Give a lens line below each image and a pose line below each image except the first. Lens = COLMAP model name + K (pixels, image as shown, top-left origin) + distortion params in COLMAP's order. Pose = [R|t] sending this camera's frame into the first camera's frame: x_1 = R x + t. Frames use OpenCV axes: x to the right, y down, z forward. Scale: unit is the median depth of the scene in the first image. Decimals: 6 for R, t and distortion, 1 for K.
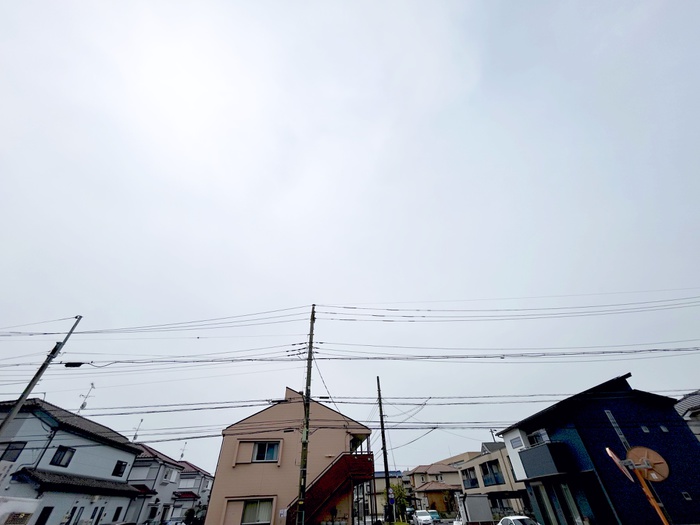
lens RADIAL K [[280.3, 0, 349.3], [0, 280.3, 262.6], [0, 0, 1]] dist [-0.002985, 0.000052]
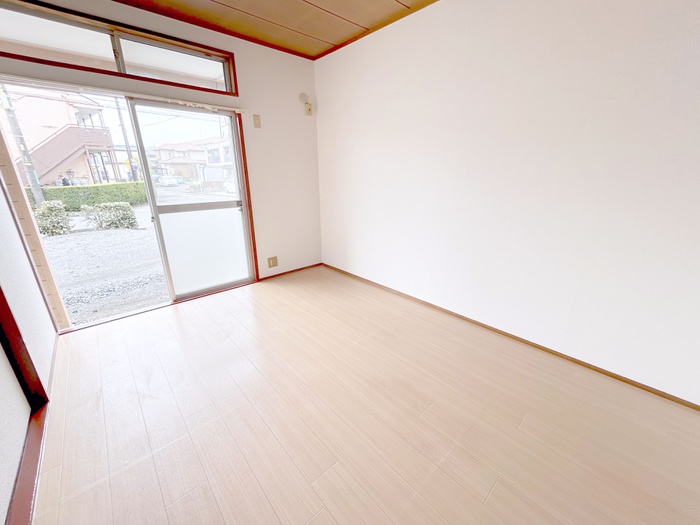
lens RADIAL K [[280.3, 0, 347.3], [0, 280.3, 263.8], [0, 0, 1]] dist [-0.002985, 0.000052]
pose [[0.743263, -0.189156, 0.641701, -0.009730], [-0.447595, 0.572285, 0.687131, -0.074327], [-0.497211, -0.797941, 0.340693, -0.100327]]
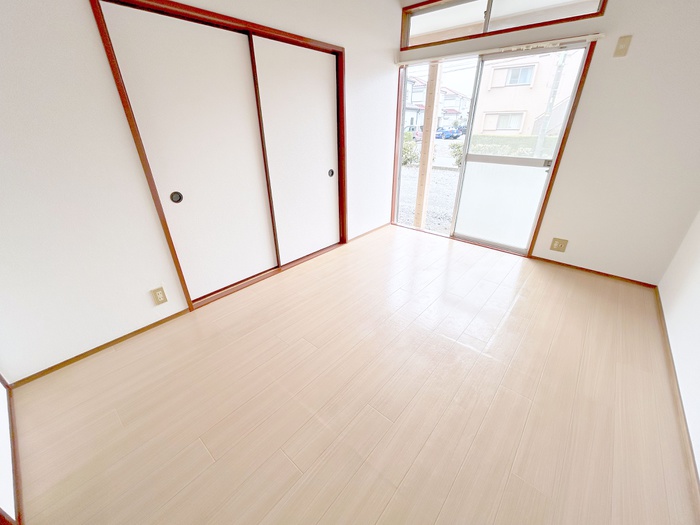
lens RADIAL K [[280.3, 0, 355.4], [0, 280.3, 263.0], [0, 0, 1]] dist [-0.002985, 0.000052]
pose [[0.767605, 0.308798, -0.561628, 0.030147], [0.404497, 0.446311, 0.798241, -0.077463], [0.497156, -0.839911, 0.217683, -0.102210]]
